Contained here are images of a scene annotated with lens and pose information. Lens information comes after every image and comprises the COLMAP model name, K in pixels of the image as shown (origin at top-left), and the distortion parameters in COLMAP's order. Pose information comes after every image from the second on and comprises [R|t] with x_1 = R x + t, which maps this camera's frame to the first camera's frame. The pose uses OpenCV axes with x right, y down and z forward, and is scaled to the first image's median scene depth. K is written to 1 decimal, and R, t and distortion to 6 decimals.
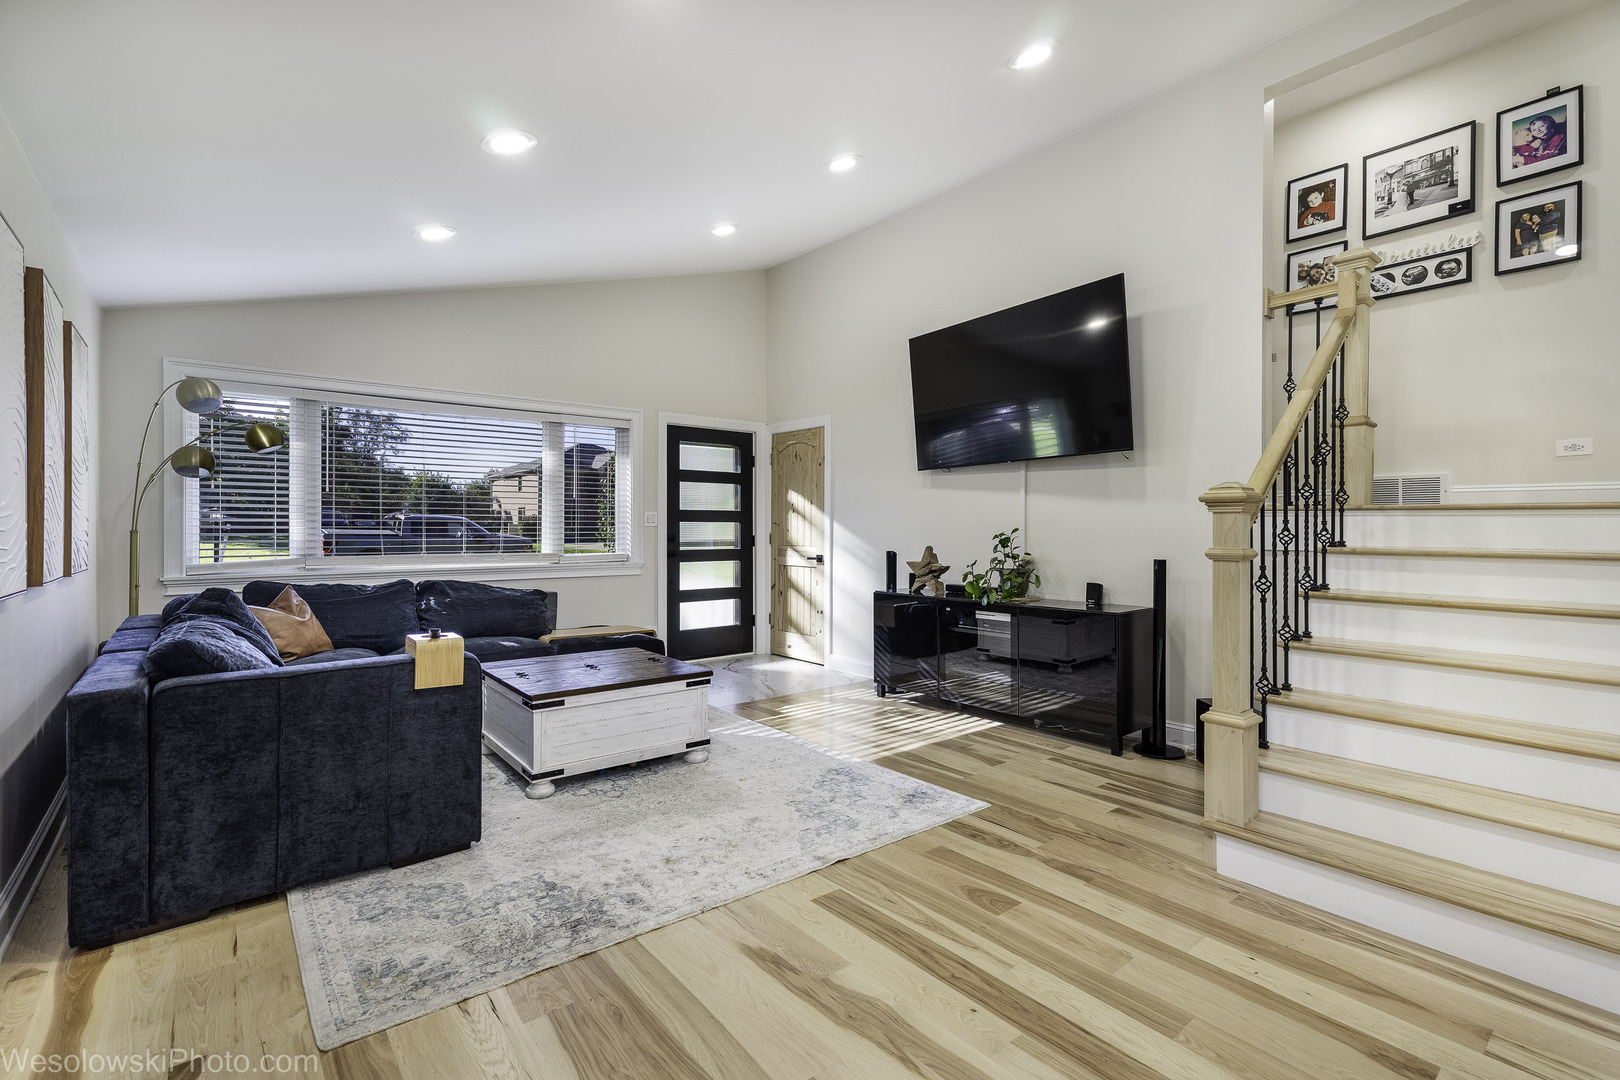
lens RADIAL K [[736.4, 0, 809.0], [0, 736.4, 533.1], [0, 0, 1]] dist [-0.003584, 0.007533]
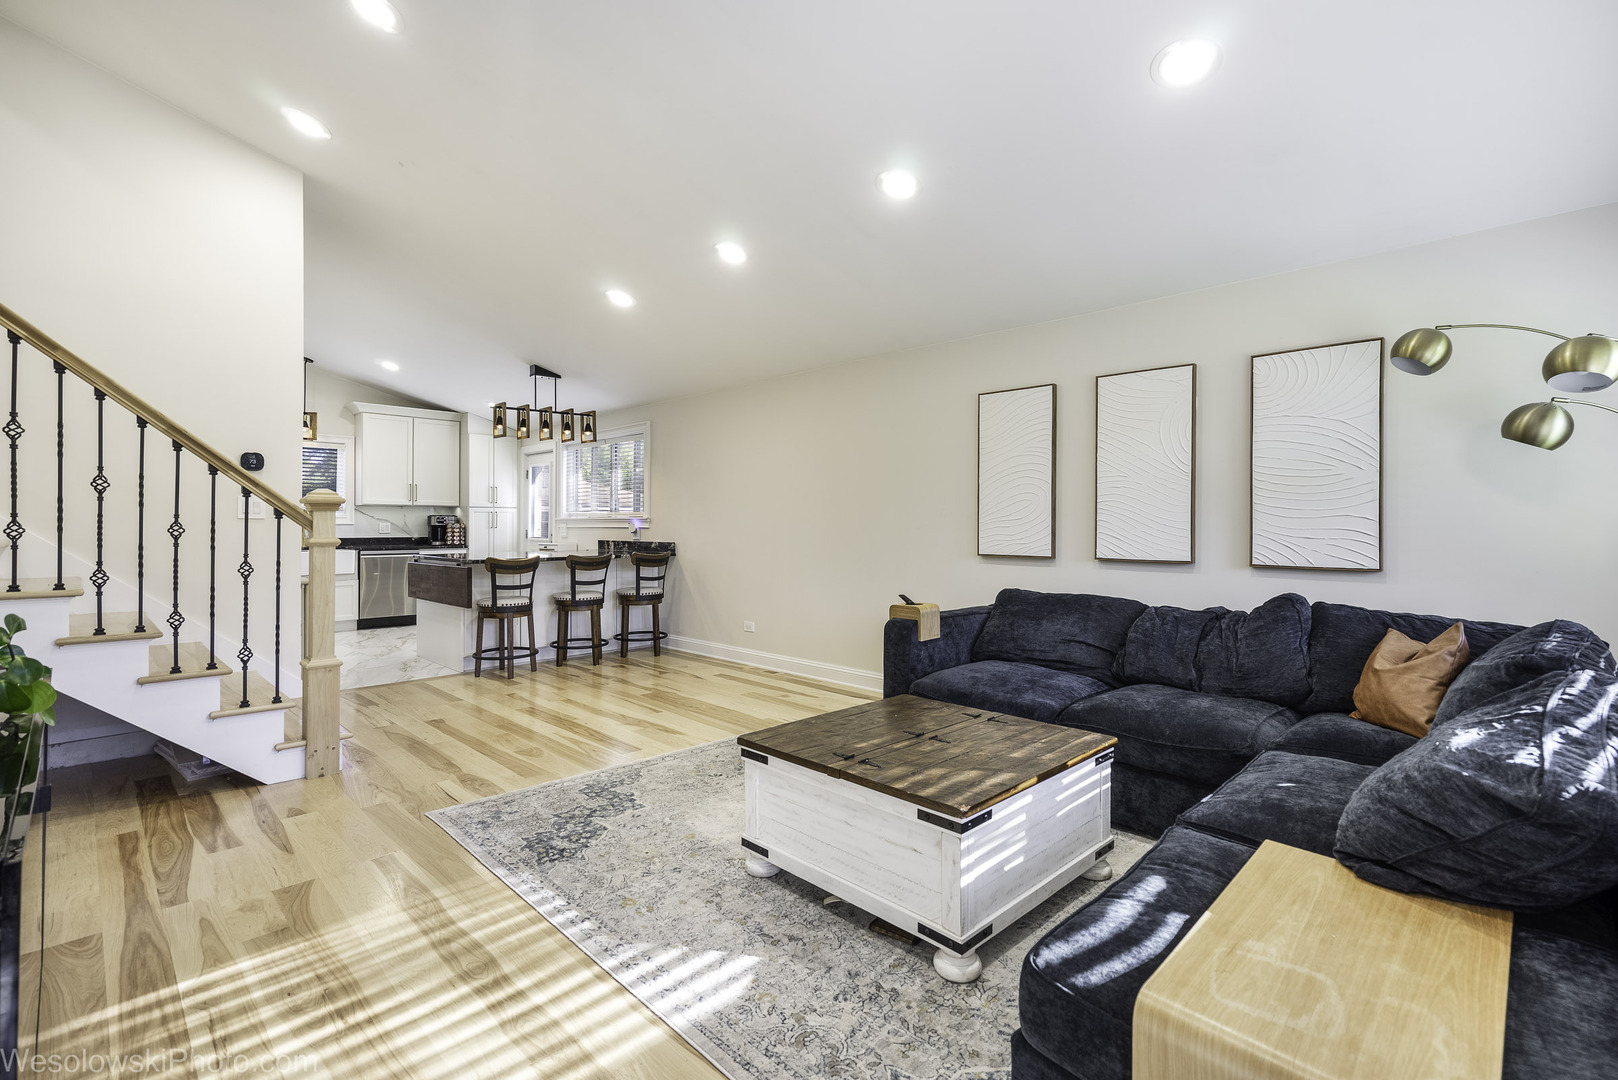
lens RADIAL K [[735.5, 0, 809.9], [0, 735.5, 530.1], [0, 0, 1]] dist [-0.003584, 0.007533]
pose [[-0.994543, 0.002136, -0.104307, -0.145412], [0.001166, 0.999956, 0.009354, -0.005309], [0.104322, 0.009182, -0.994501, 1.935555]]
